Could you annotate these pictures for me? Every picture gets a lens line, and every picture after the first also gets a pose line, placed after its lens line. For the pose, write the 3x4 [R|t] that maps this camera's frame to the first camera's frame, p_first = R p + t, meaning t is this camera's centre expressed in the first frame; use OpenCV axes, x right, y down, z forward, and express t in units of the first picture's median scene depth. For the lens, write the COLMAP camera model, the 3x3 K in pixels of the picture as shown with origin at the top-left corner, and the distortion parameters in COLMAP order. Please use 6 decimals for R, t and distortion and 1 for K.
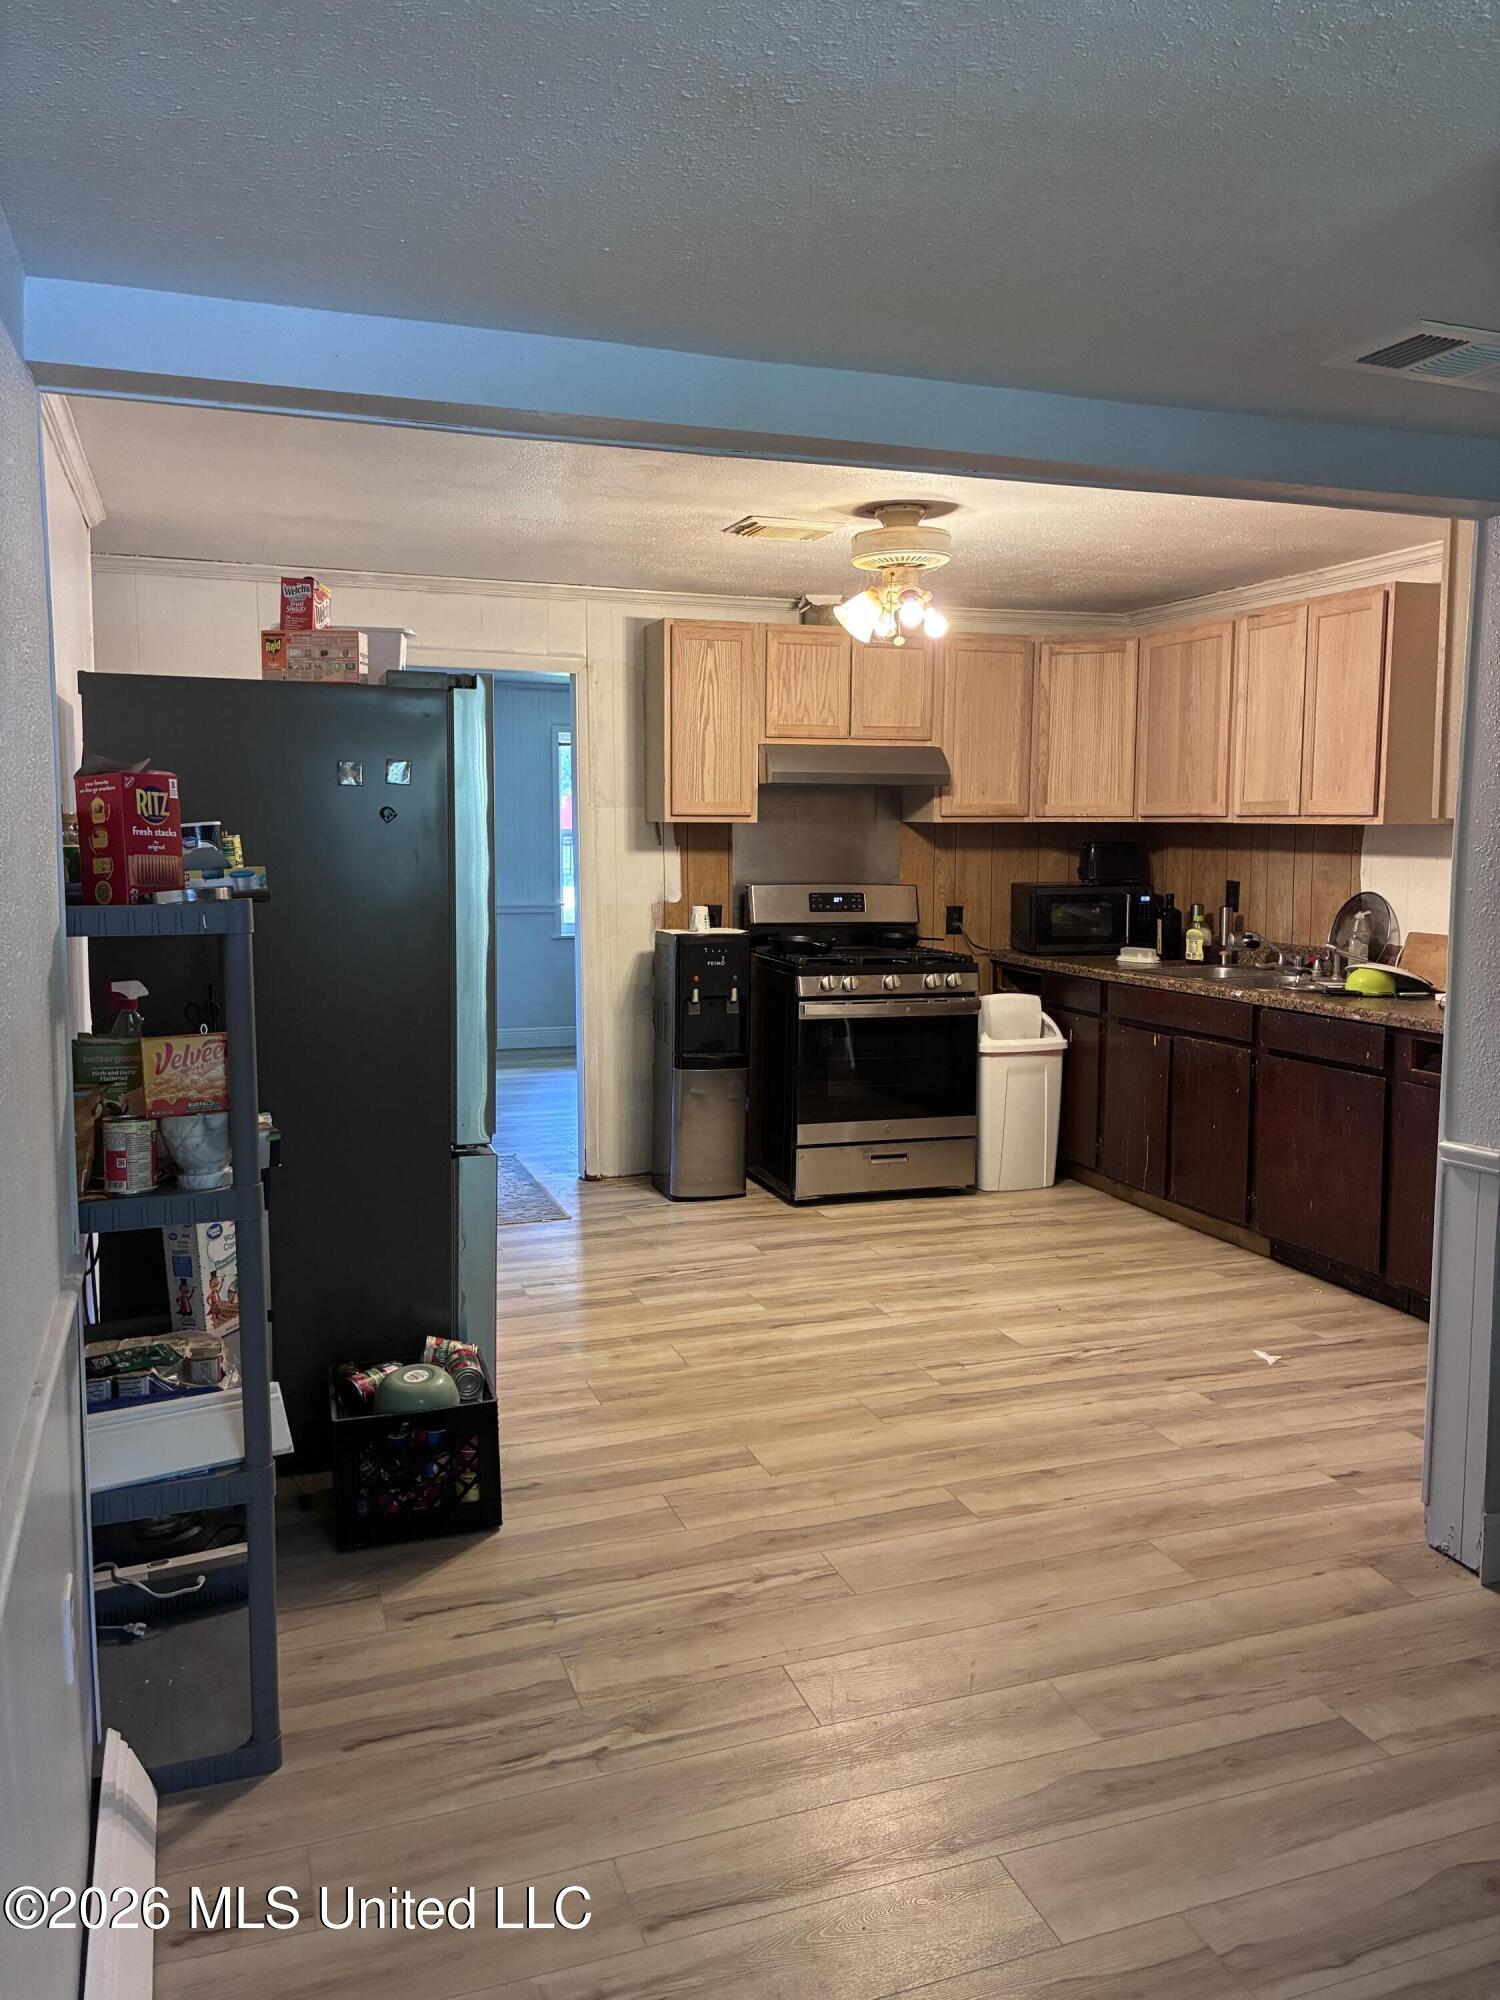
lens RADIAL K [[1514.8, 0, 753.7], [0, 1514.8, 996.5], [0, 0, 1]] dist [0.052425, -0.073695]
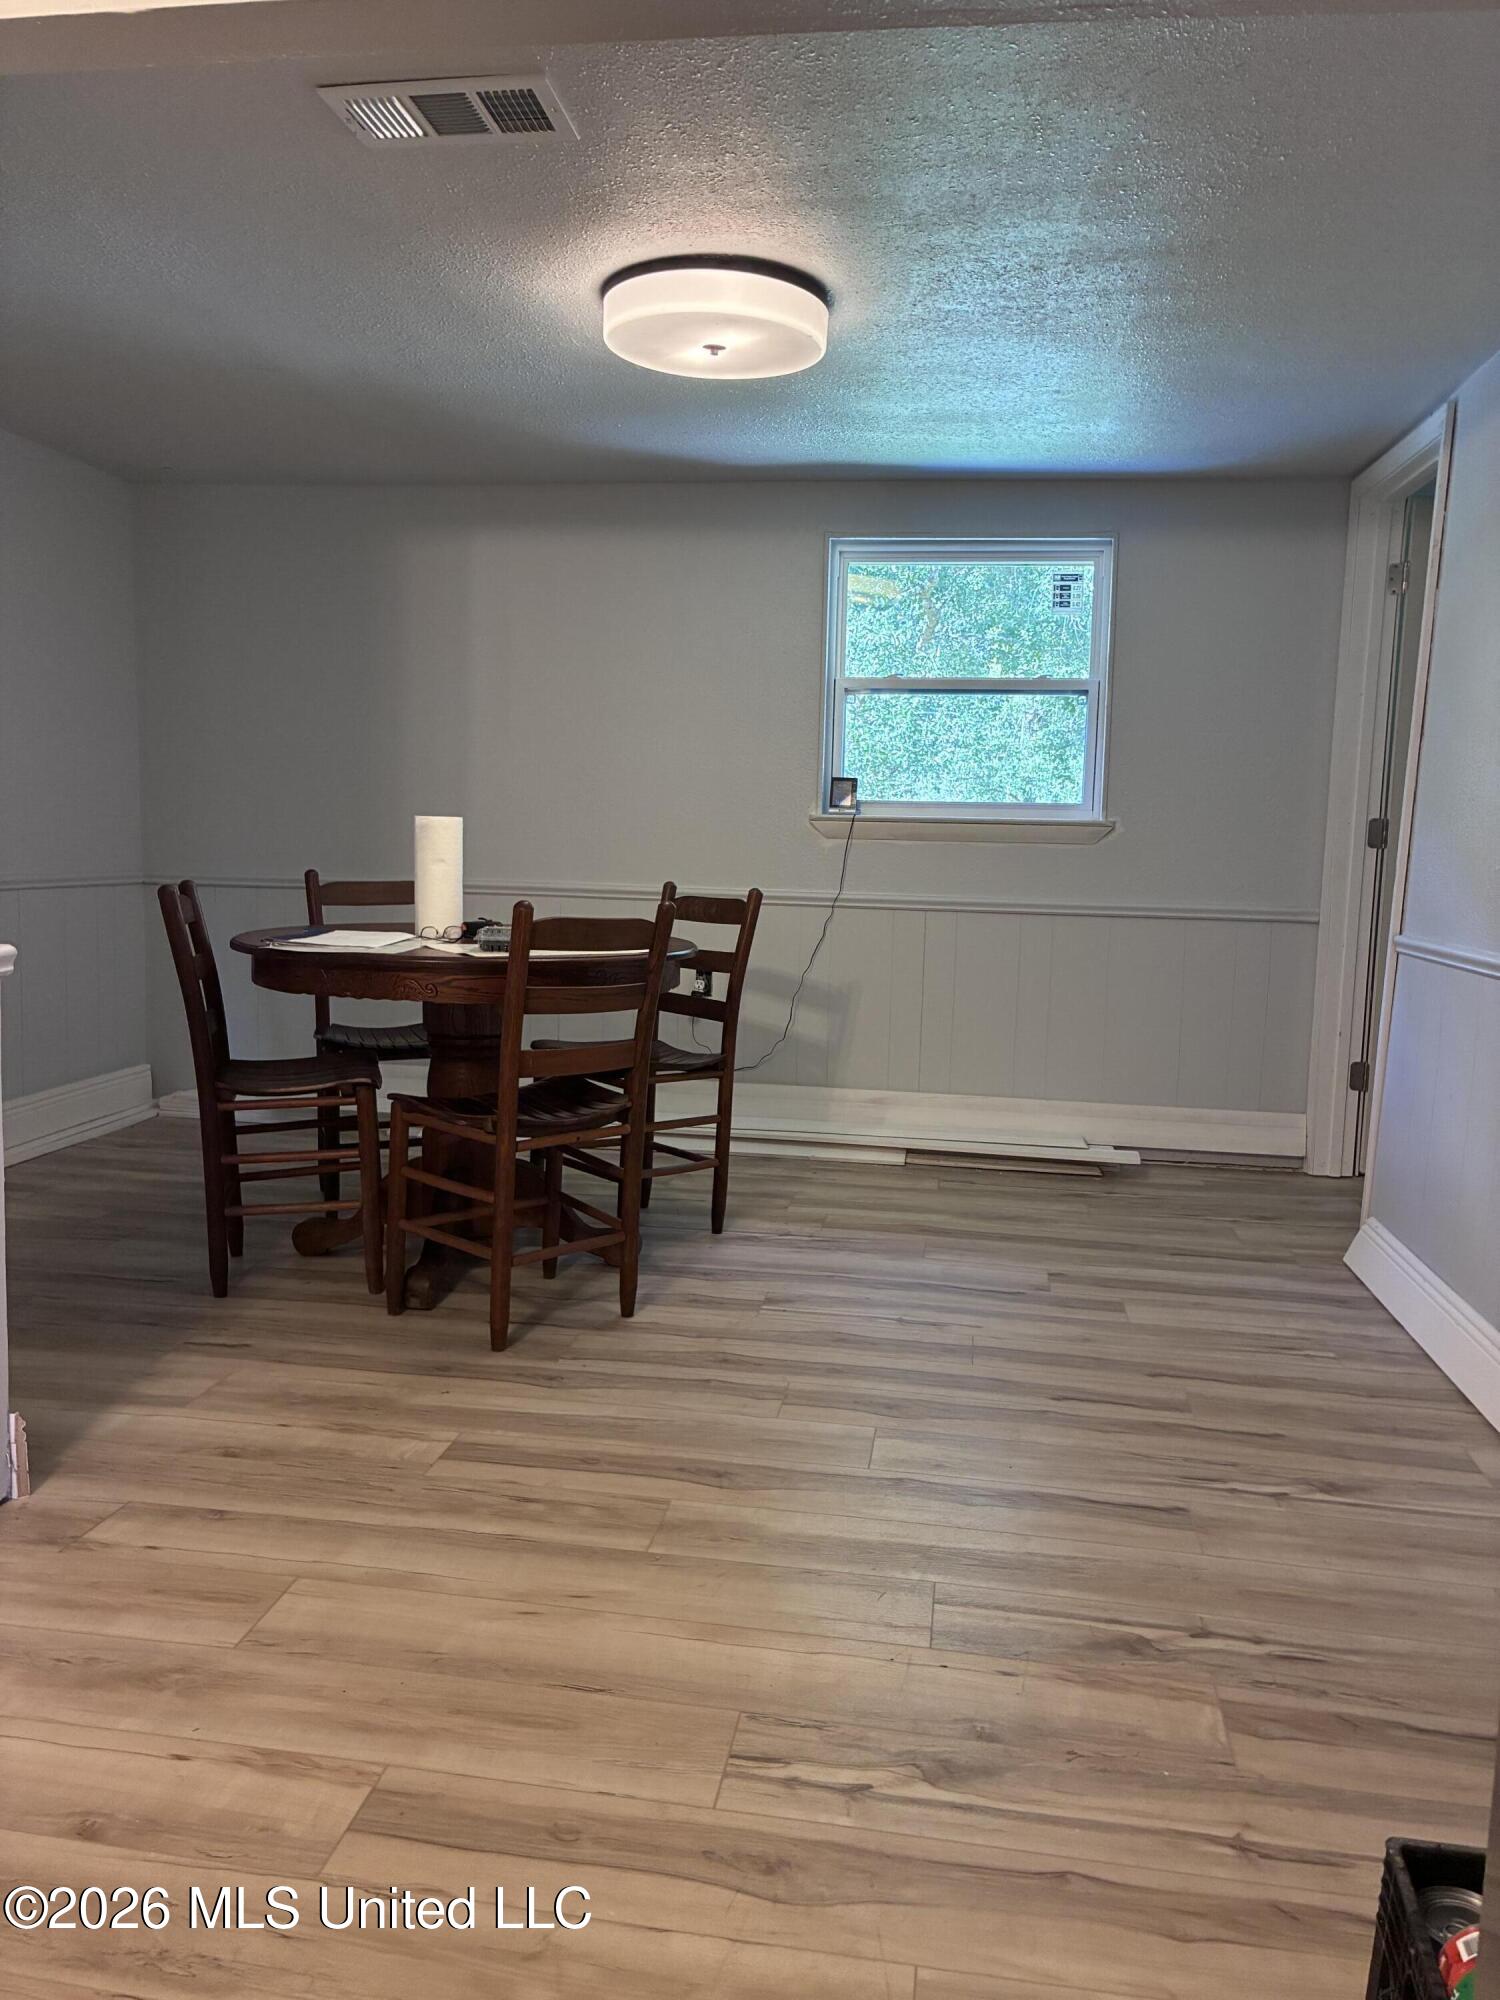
lens RADIAL K [[1514.8, 0, 755.5], [0, 1514.8, 1012.2], [0, 0, 1]] dist [0.052425, -0.073695]
pose [[-0.884724, -0.083085, 0.458651, -0.217540], [0.021422, 0.975698, 0.218071, -0.026054], [-0.465623, 0.202758, -0.861443, 1.590841]]
